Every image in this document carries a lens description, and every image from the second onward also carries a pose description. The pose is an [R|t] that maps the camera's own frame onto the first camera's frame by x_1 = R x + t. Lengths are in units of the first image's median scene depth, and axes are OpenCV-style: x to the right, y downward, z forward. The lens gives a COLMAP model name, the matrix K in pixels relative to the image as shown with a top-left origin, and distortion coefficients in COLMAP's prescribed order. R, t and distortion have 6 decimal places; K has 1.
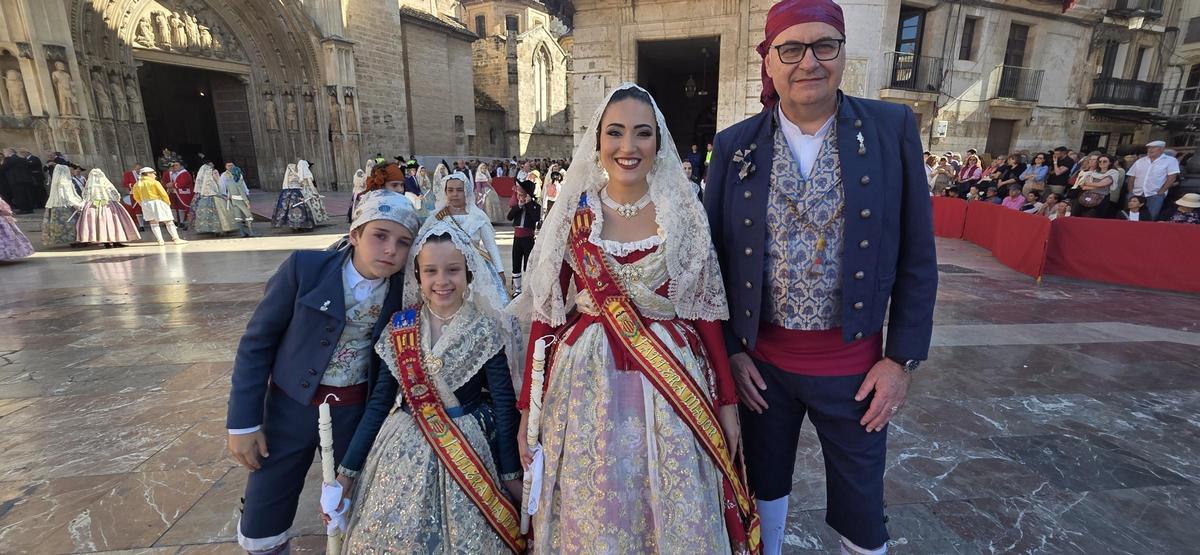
lens RADIAL K [[501.0, 0, 600.0], [0, 501.0, 277.5], [0, 0, 1]] dist [-0.001450, 0.003570]
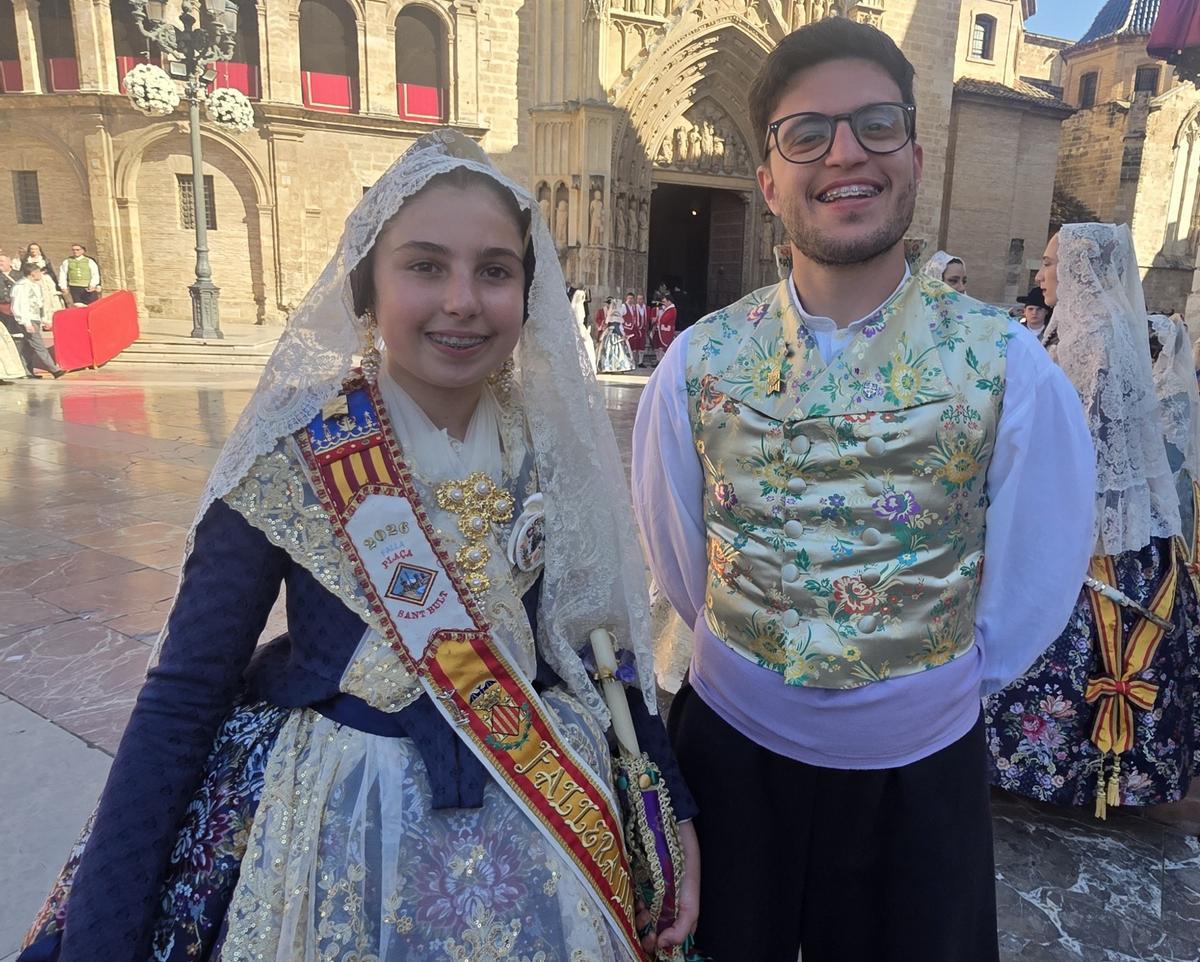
lens RADIAL K [[864.1, 0, 671.5], [0, 864.1, 480.1], [0, 0, 1]] dist [-0.040986, 0.040926]
pose [[0.794632, 0.153727, -0.587305, 0.077335], [-0.173514, 0.984564, 0.022943, 0.042724], [0.581767, 0.083675, 0.809040, -0.153739]]
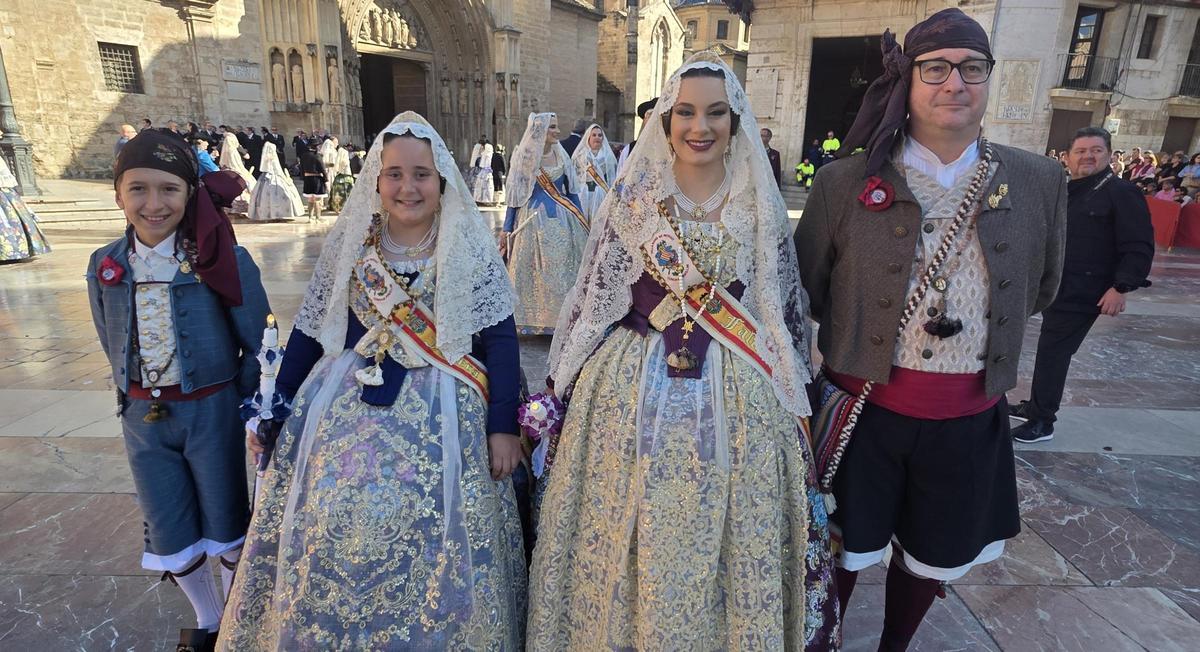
lens RADIAL K [[595.0, 0, 595.4], [0, 595.0, 305.7], [0, 0, 1]] dist [0.001363, 0.000501]
pose [[0.990614, 0.057840, -0.123847, -0.144440], [-0.053558, 0.997855, 0.037632, 0.059013], [0.125758, -0.030646, 0.991587, -0.261710]]
